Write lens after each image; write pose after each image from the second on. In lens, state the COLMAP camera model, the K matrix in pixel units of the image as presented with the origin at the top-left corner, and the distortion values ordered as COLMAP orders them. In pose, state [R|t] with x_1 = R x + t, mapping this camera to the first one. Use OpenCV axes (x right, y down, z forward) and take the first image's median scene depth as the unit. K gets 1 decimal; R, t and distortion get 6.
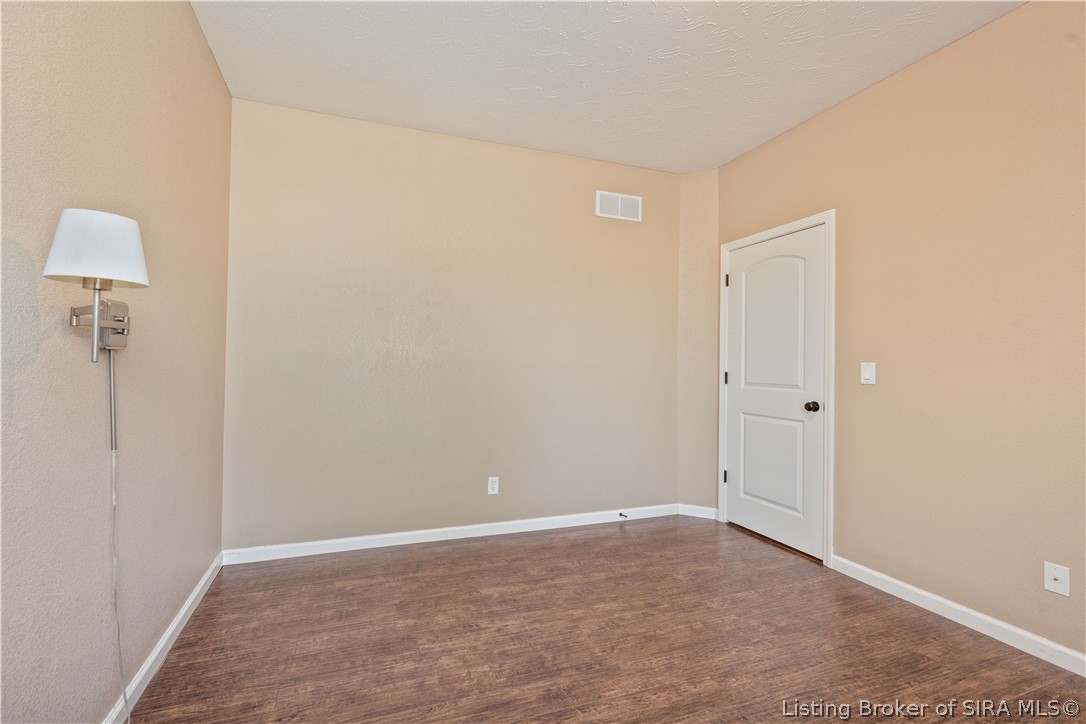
lens RADIAL K [[462.6, 0, 542.9], [0, 462.6, 363.3], [0, 0, 1]] dist [0.002734, 0.001093]
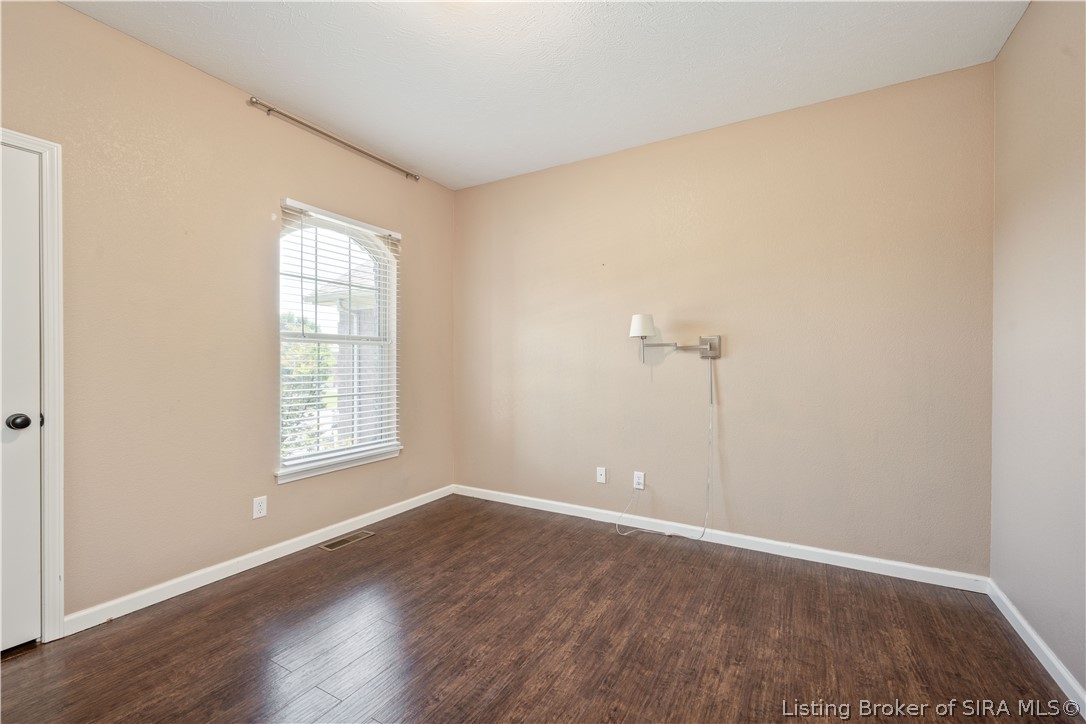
lens RADIAL K [[462.6, 0, 543.0], [0, 462.6, 364.5], [0, 0, 1]] dist [0.002734, 0.001093]
pose [[-0.793146, -0.005324, -0.609008, 0.792310], [-0.008846, 0.999957, 0.002779, -0.018871], [0.608967, 0.007592, -0.793159, 1.652962]]
